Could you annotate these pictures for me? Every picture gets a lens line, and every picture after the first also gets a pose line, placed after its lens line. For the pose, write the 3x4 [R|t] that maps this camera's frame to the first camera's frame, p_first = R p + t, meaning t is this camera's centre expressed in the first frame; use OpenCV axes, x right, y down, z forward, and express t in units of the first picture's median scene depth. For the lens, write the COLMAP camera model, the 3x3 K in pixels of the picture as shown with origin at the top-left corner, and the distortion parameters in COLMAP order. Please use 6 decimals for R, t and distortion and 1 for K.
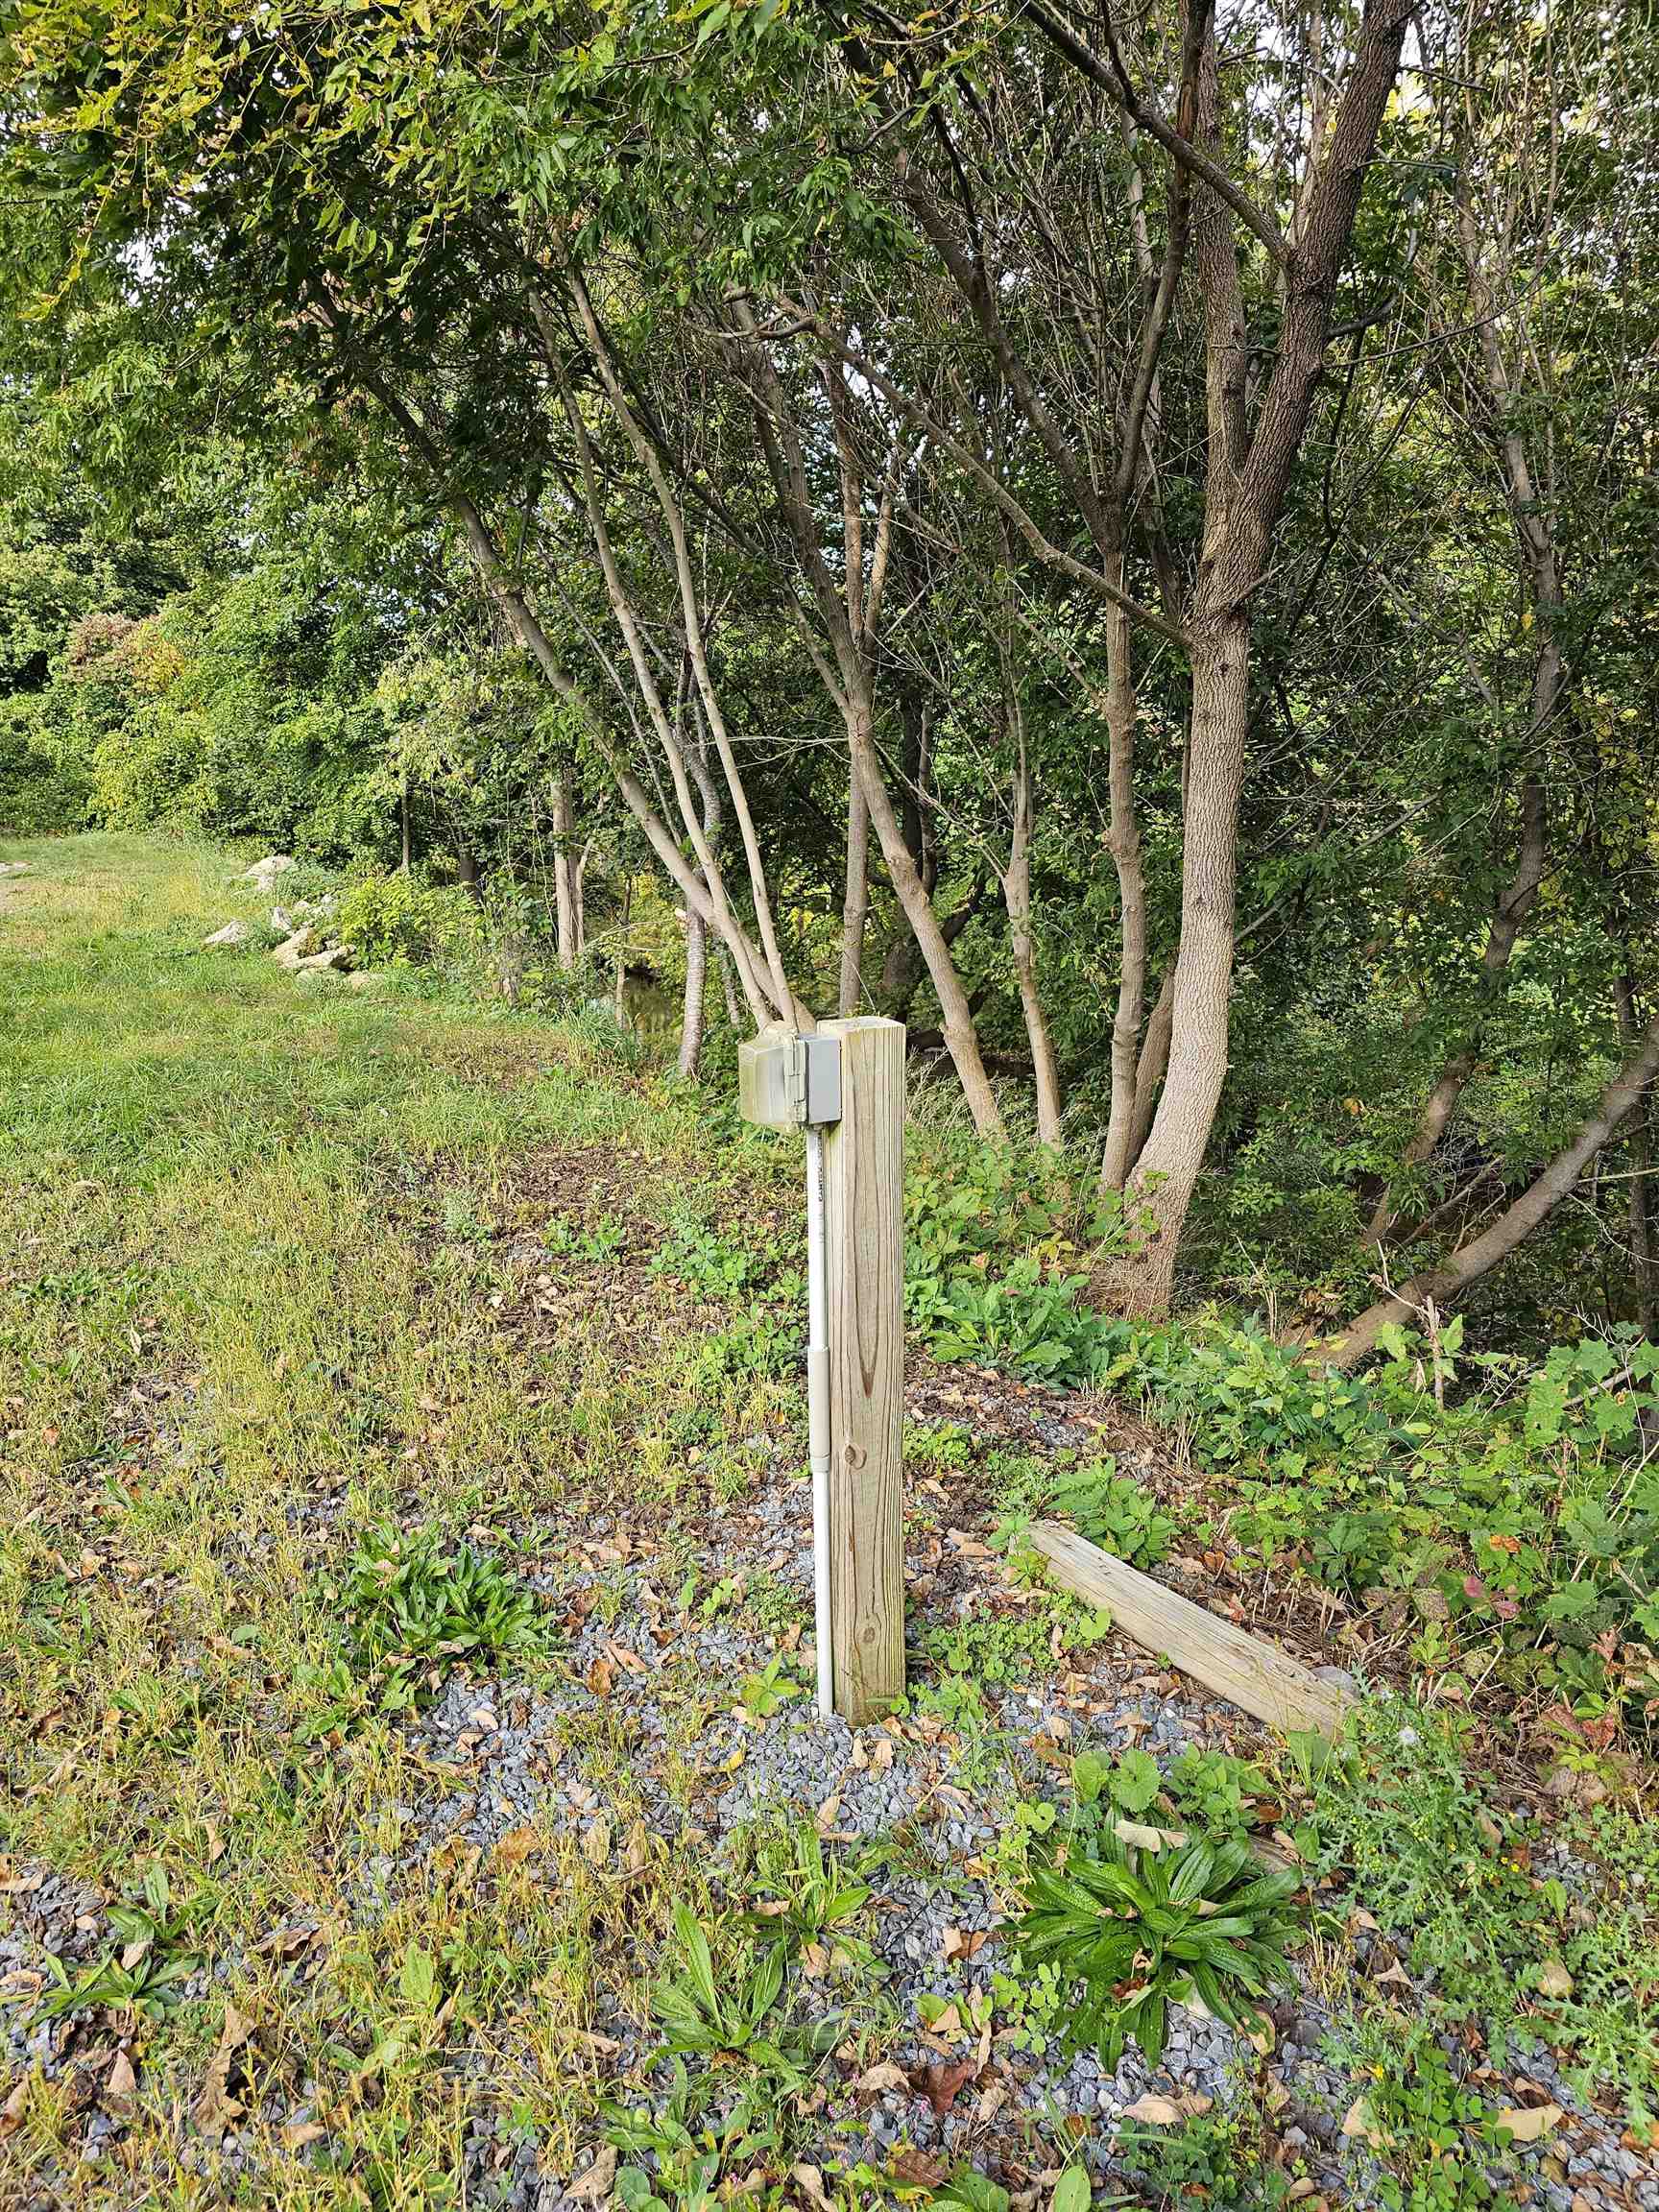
lens RADIAL K [[1497.0, 0, 817.4], [0, 1497.0, 1113.3], [0, 0, 1]] dist [0.039107, -0.023842]
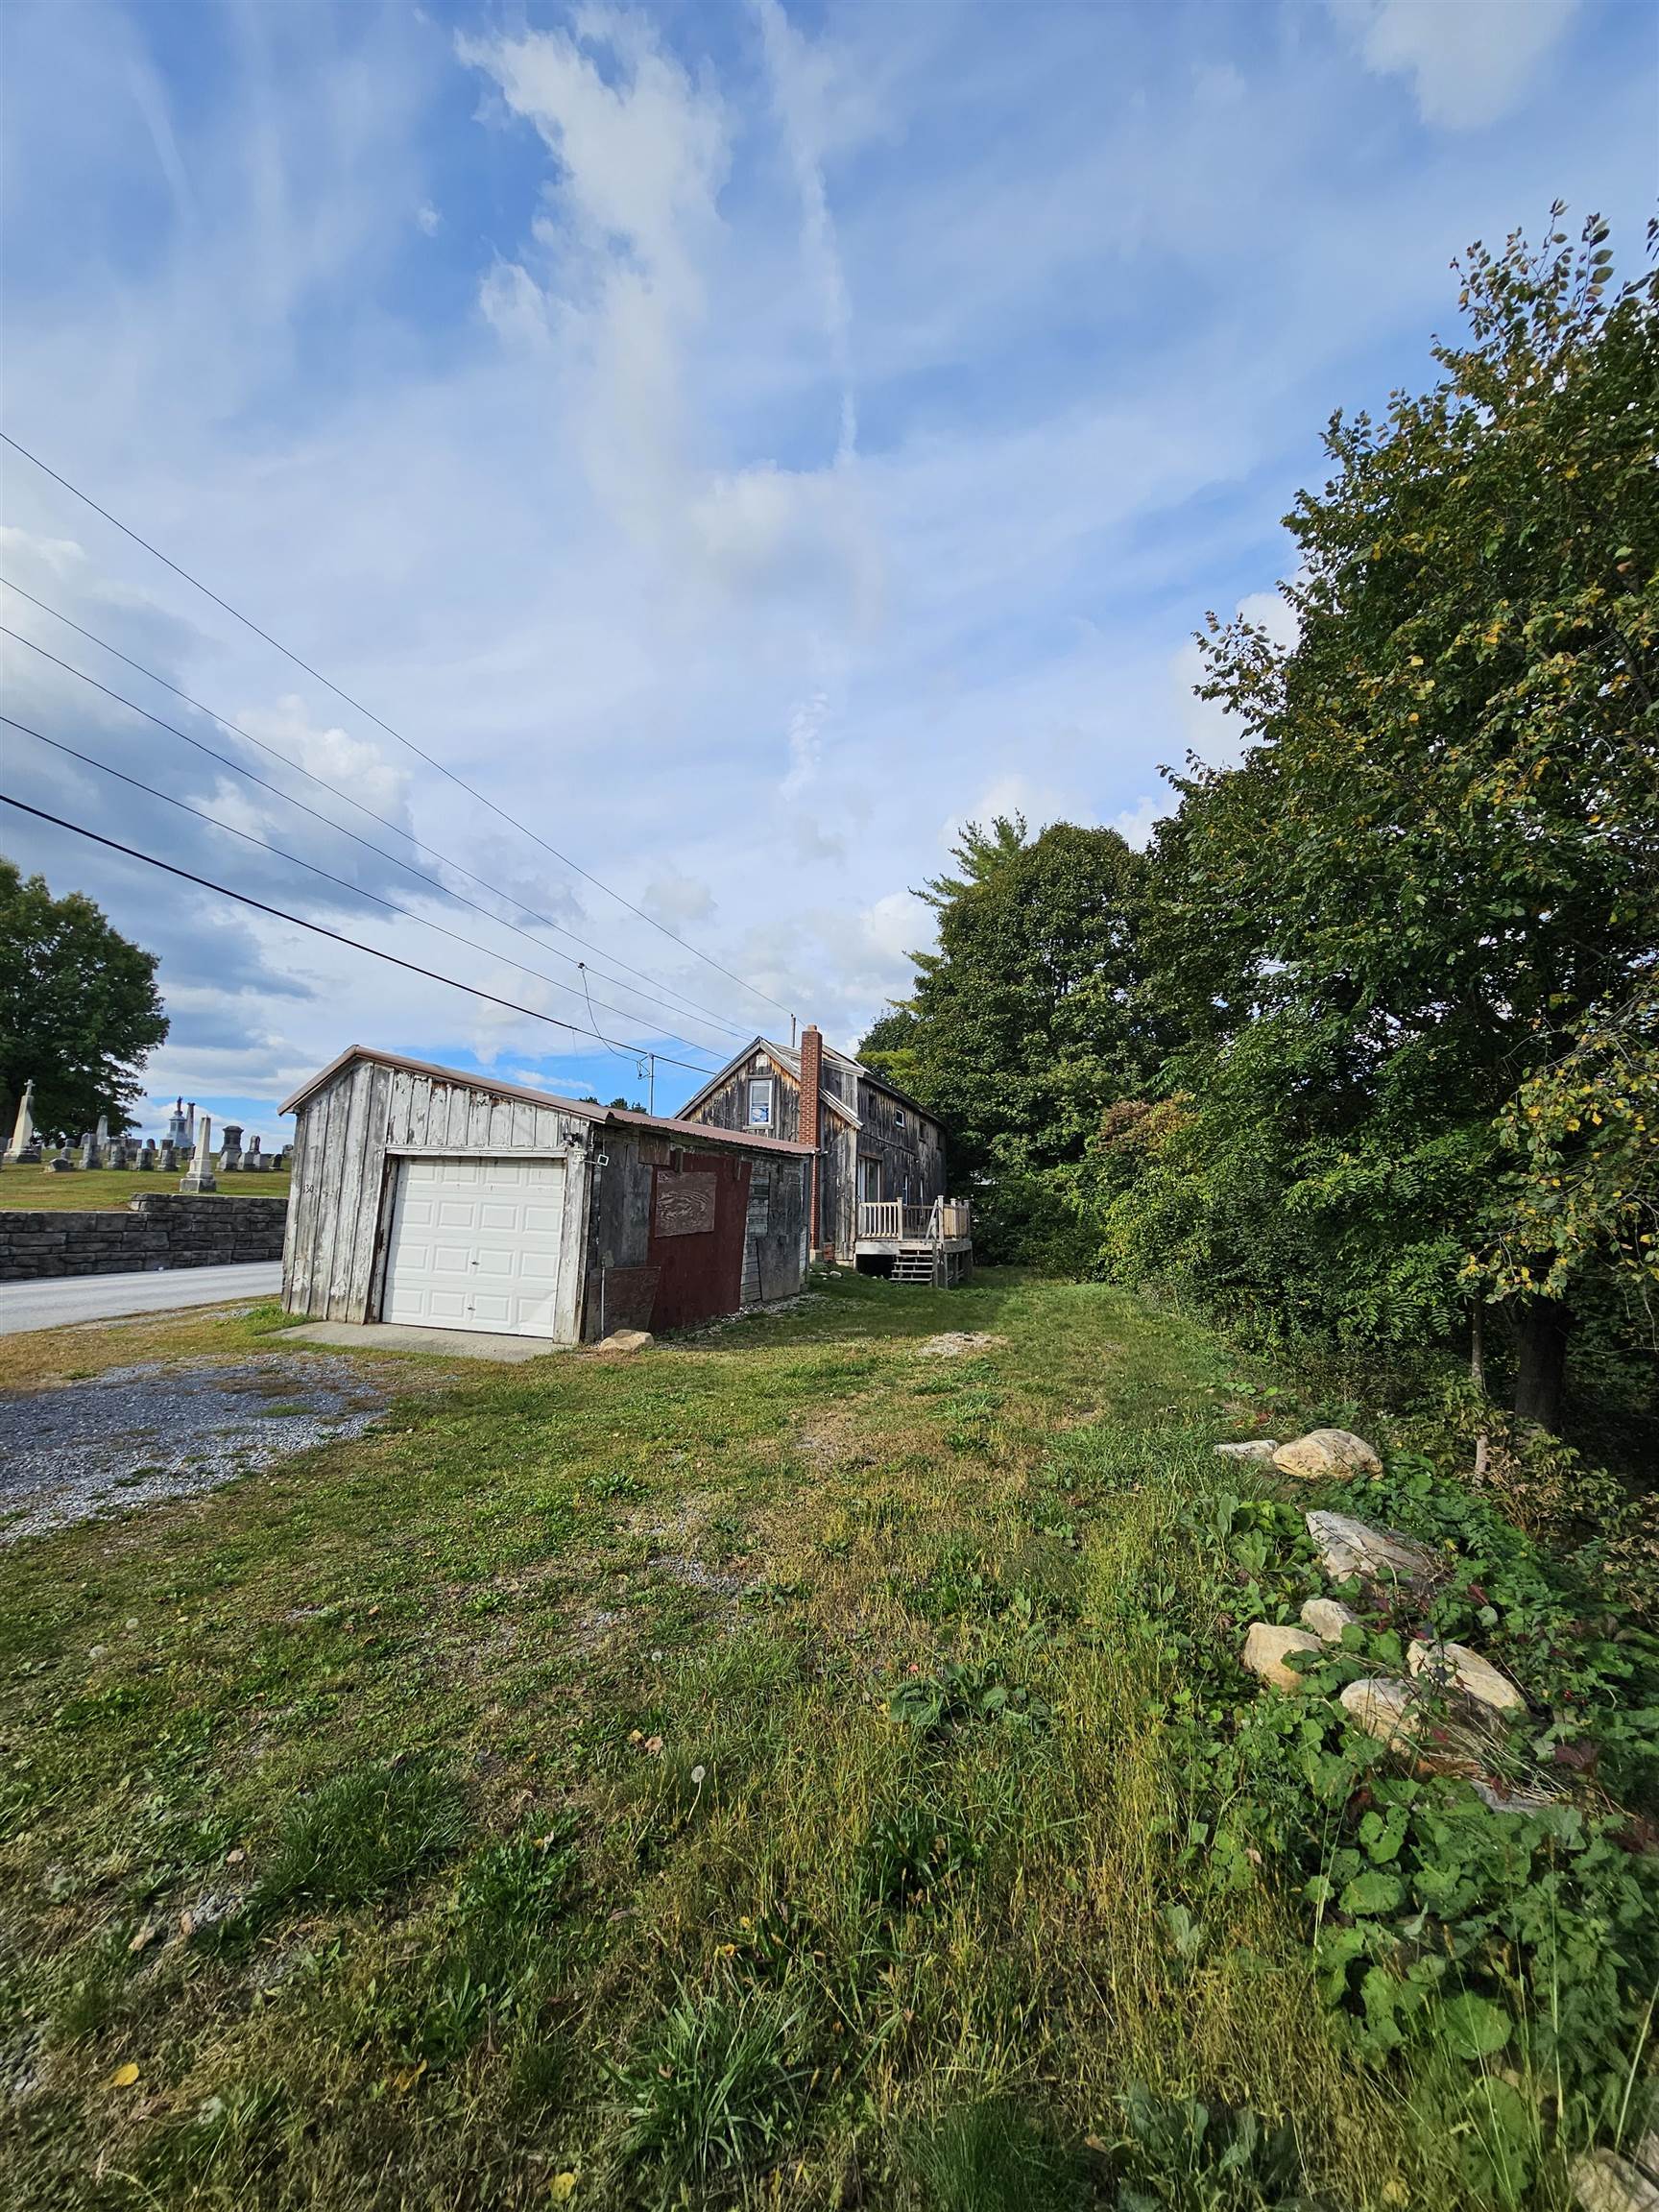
lens RADIAL K [[909.2, 0, 825.8], [0, 909.2, 1095.4], [0, 0, 1]] dist [0.003348, 0.000753]
pose [[0.722449, -0.071800, -0.687686, -0.425834], [-0.171036, 0.945125, -0.278361, -0.259083], [0.669936, 0.318721, 0.670524, 1.036869]]
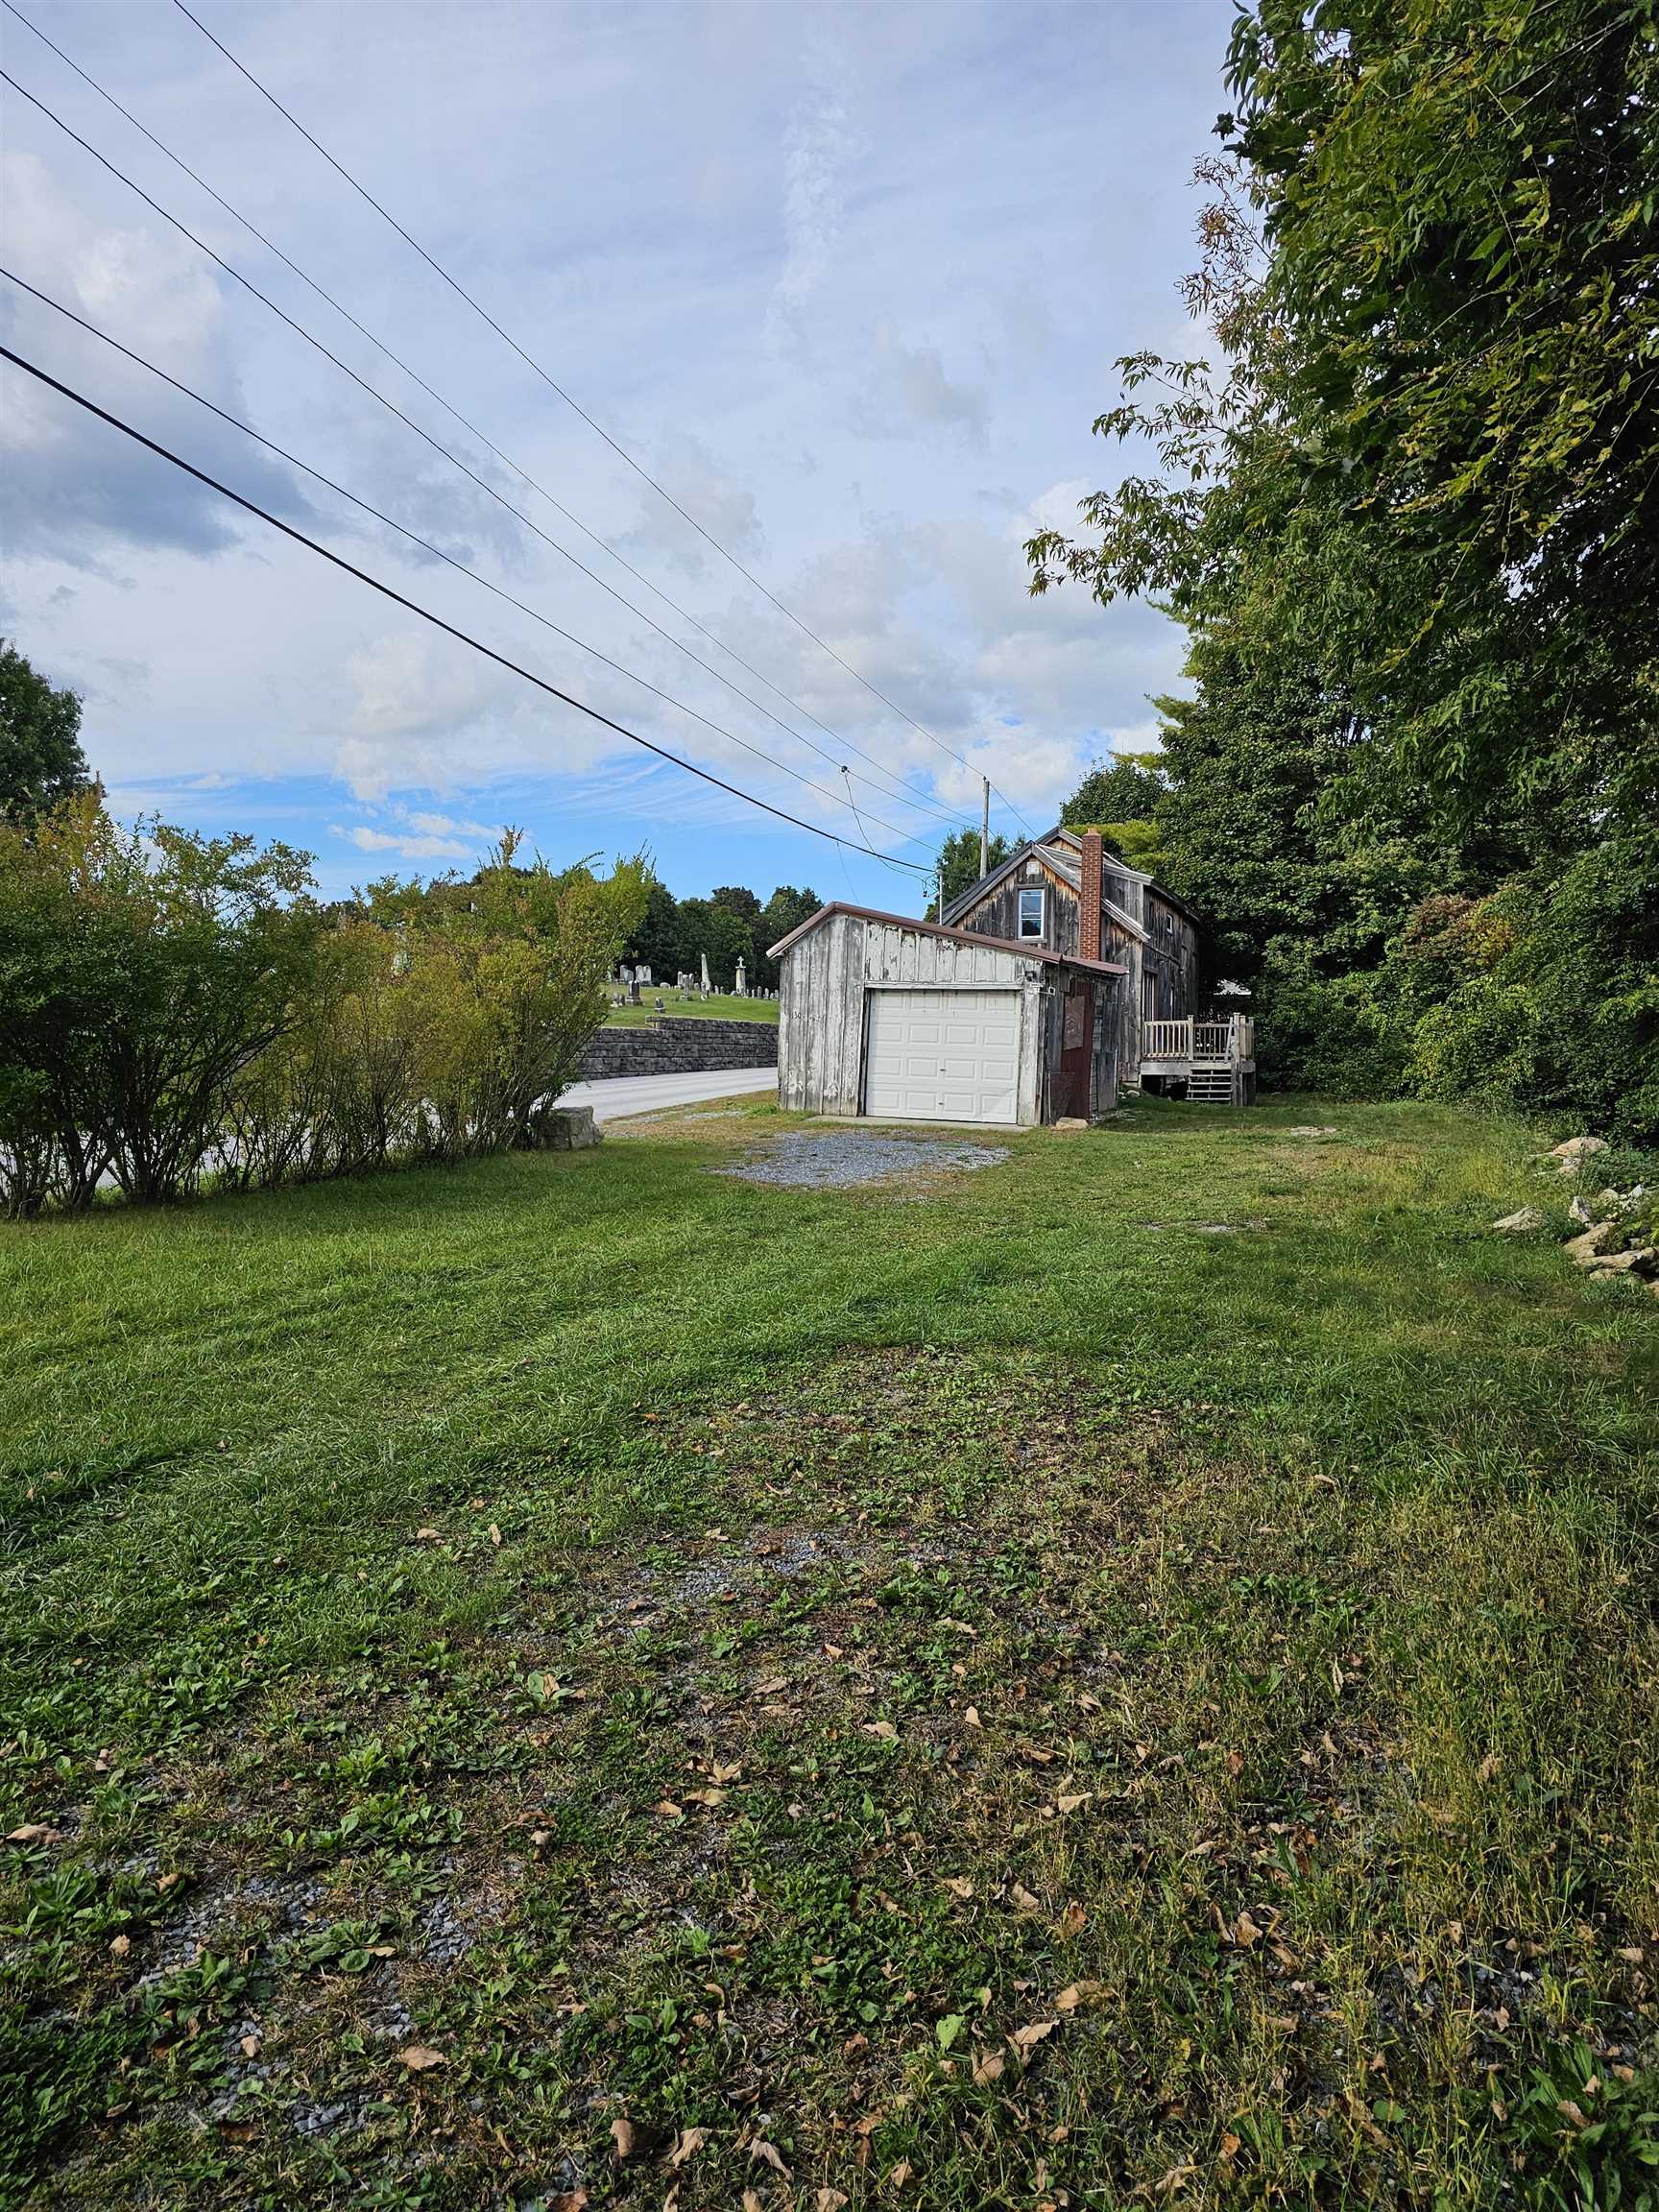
lens RADIAL K [[1497.0, 0, 777.1], [0, 1497.0, 1104.0], [0, 0, 1]] dist [0.039107, -0.023842]
pose [[0.668583, 0.040954, -0.742509, 0.001350], [-0.172043, 0.979912, -0.100866, -0.014213], [0.723462, 0.195181, 0.662199, 0.012889]]
